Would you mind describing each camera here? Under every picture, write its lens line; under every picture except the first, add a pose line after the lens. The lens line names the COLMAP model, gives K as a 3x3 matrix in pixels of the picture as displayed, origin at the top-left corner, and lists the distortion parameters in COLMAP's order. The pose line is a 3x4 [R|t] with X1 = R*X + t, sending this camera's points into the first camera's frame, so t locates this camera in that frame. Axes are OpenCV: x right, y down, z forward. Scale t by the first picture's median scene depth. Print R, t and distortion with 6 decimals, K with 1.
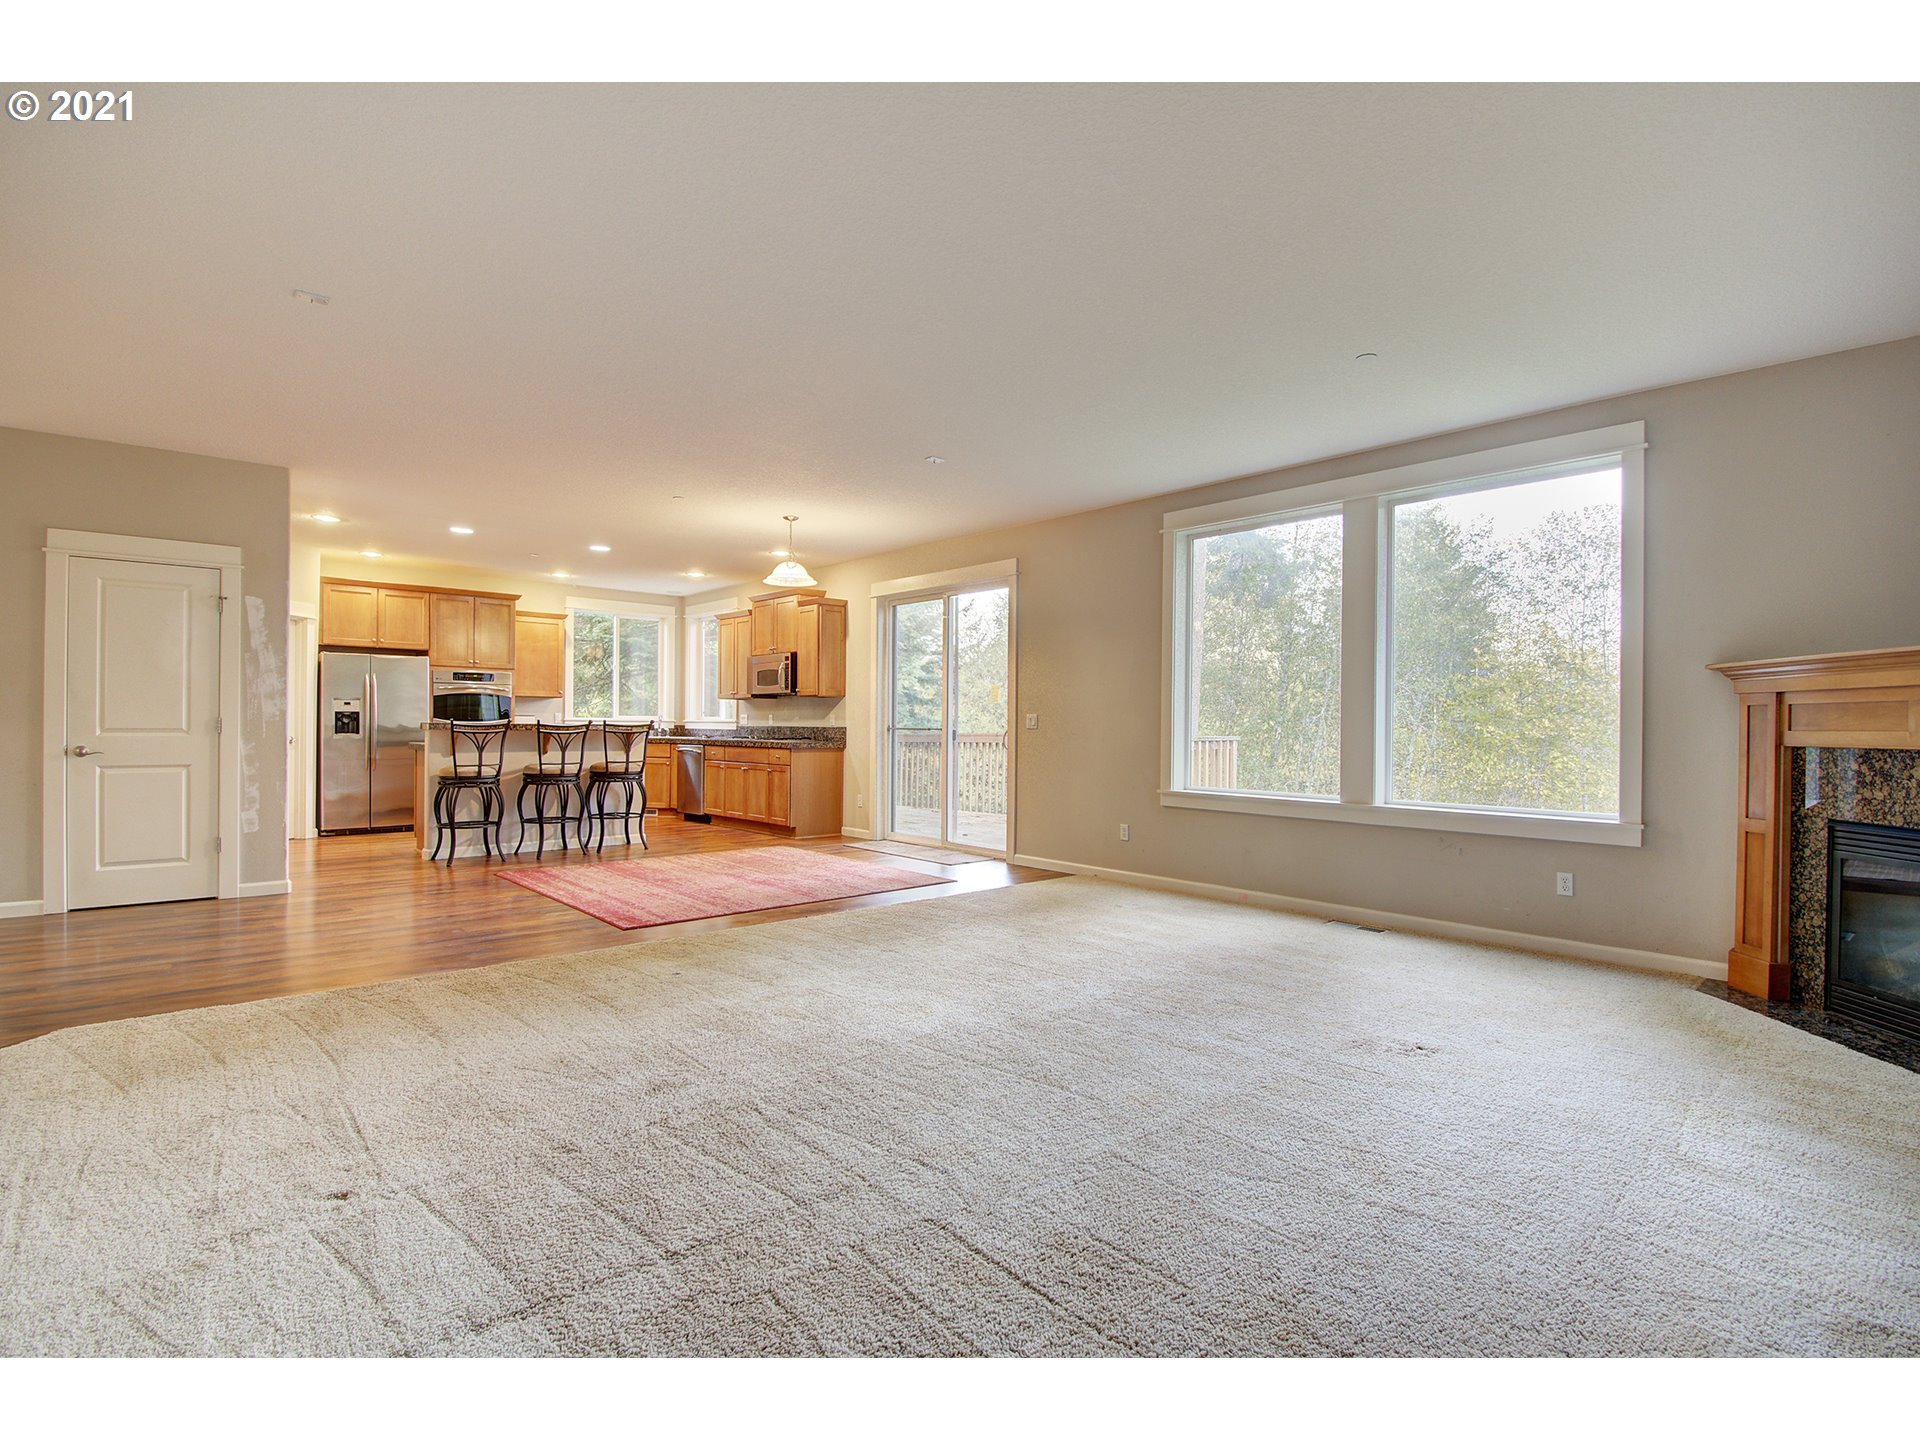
lens RADIAL K [[932.3, 0, 965.4], [0, 932.3, 717.1], [0, 0, 1]] dist [-0.006531, -0.003635]
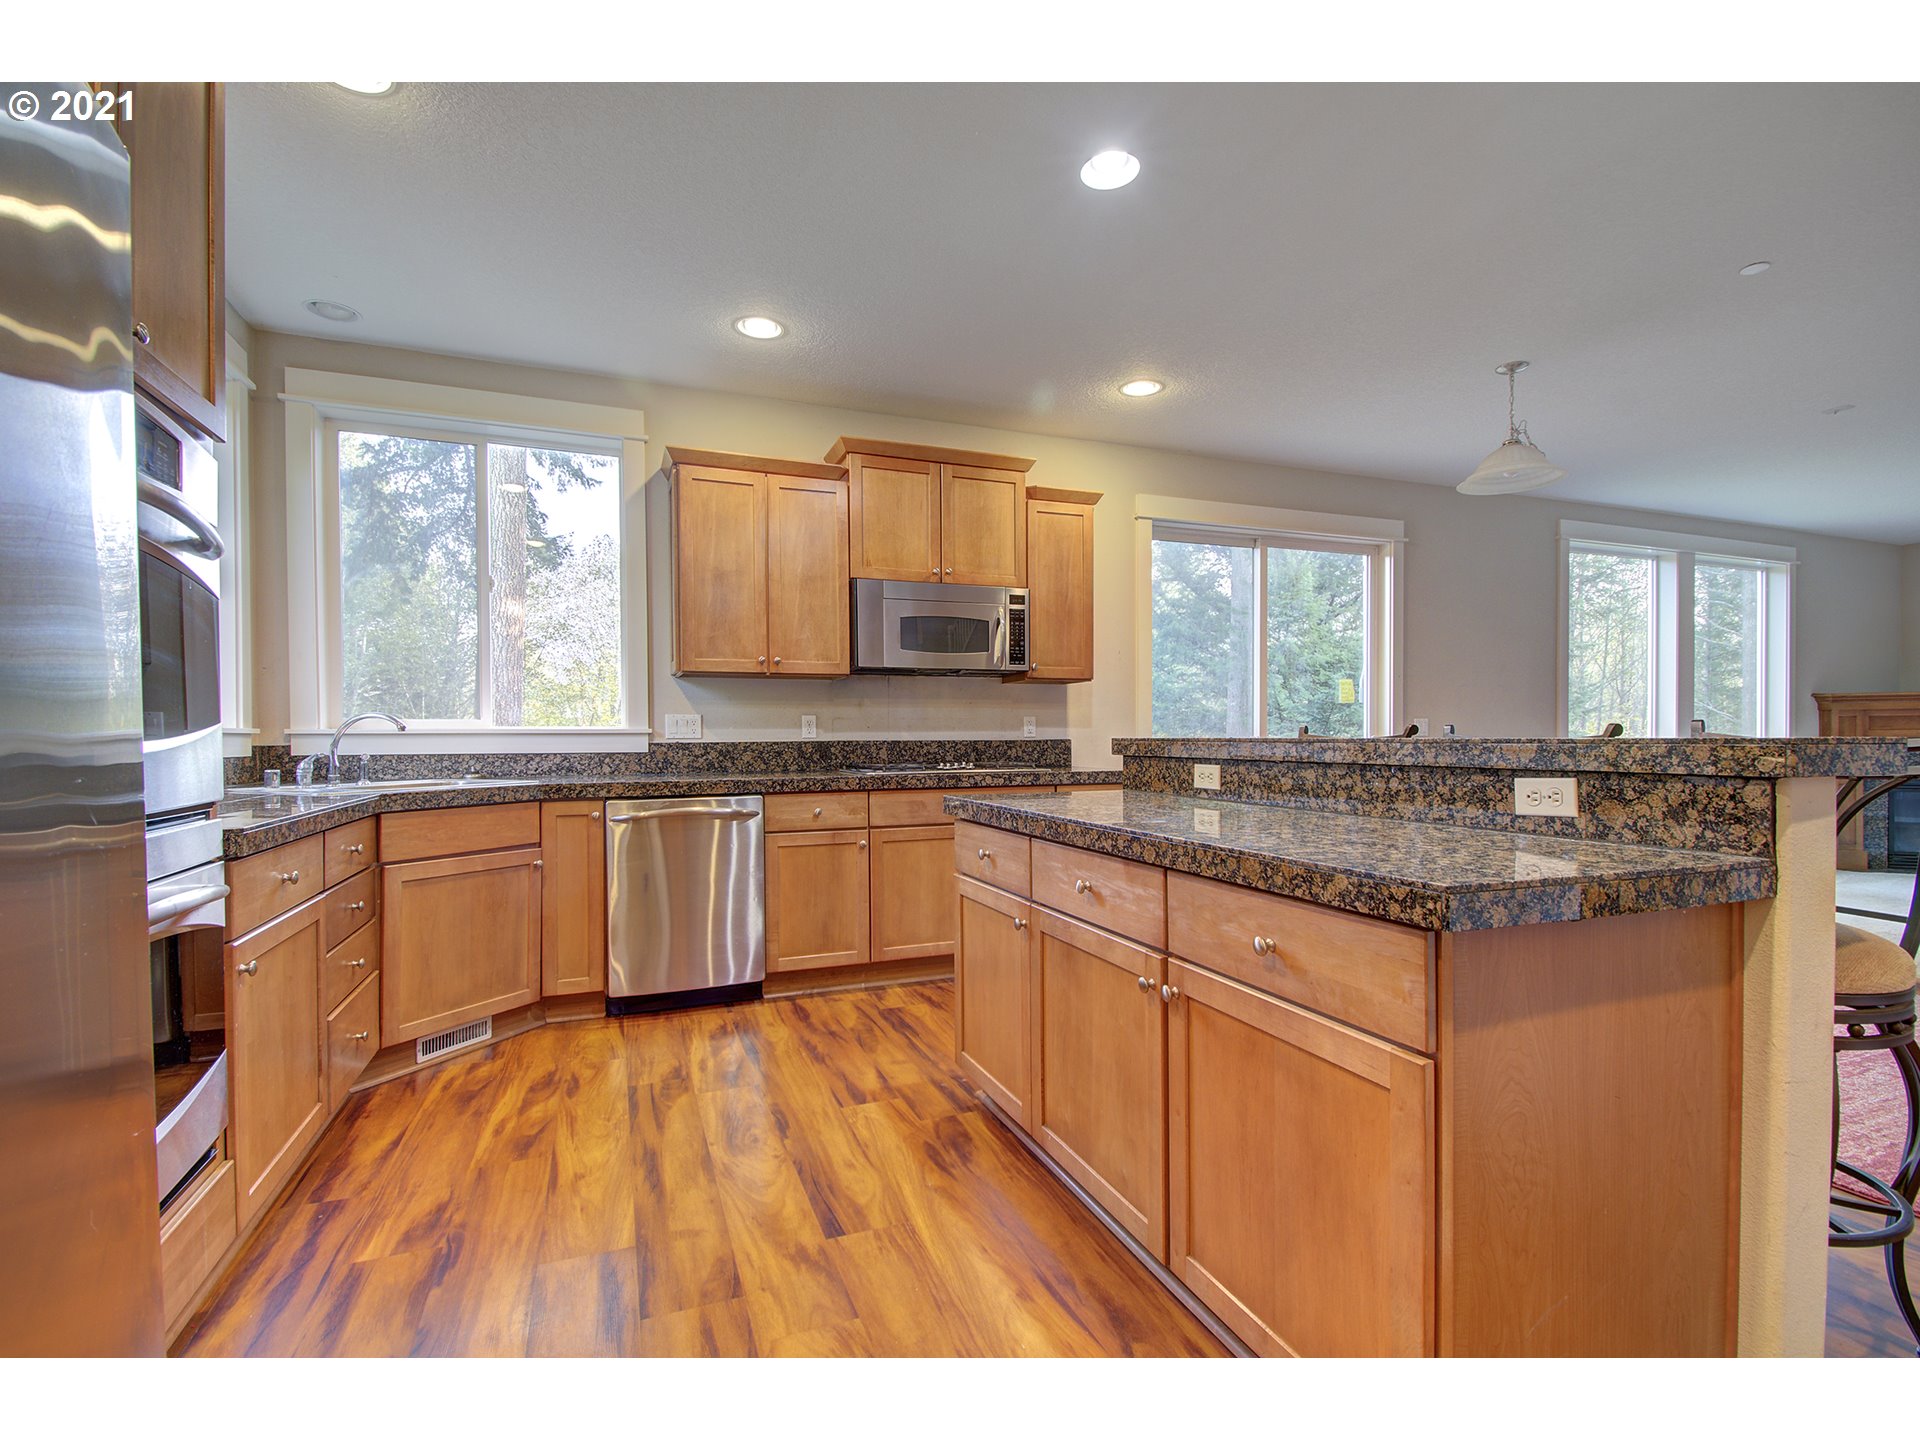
lens RADIAL K [[873.2, 0, 944.3], [0, 873.2, 749.3], [0, 0, 1]] dist [0.012639, -0.000167]
pose [[0.373891, -0.023073, 0.927186, -0.644304], [-0.002679, 0.999659, 0.025956, 0.003301], [-0.927469, -0.012188, 0.373702, 0.884349]]
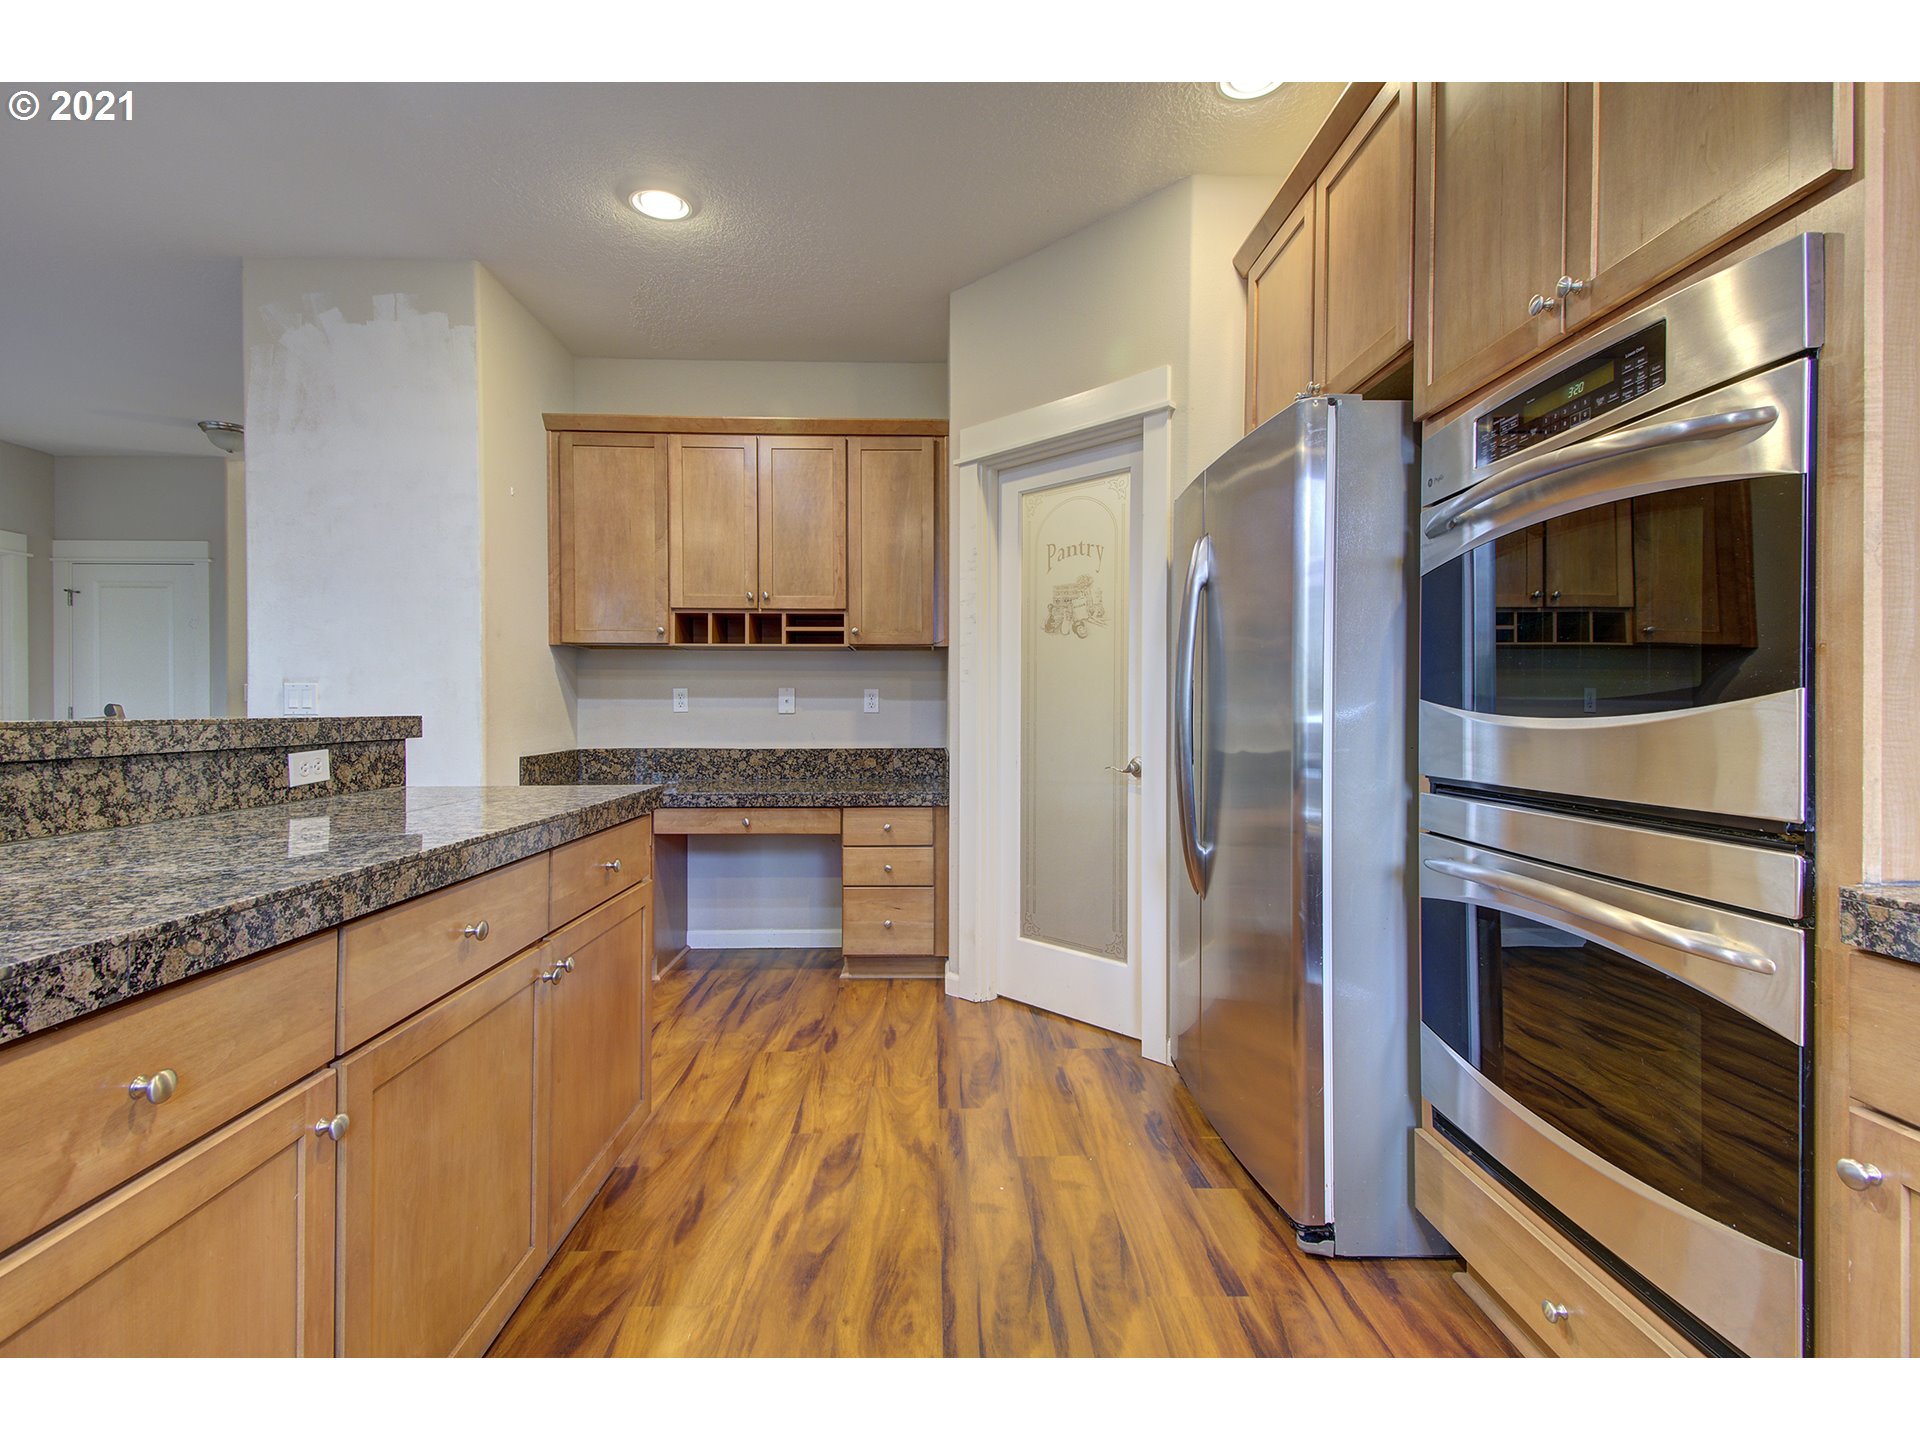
lens RADIAL K [[873.2, 0, 961.0], [0, 873.2, 715.7], [0, 0, 1]] dist [0.012639, -0.000167]
pose [[-0.644378, -0.002215, -0.764704, -0.392936], [0.003703, 0.999975, -0.006018, 0.006461], [0.764698, -0.006710, -0.644353, 1.077812]]
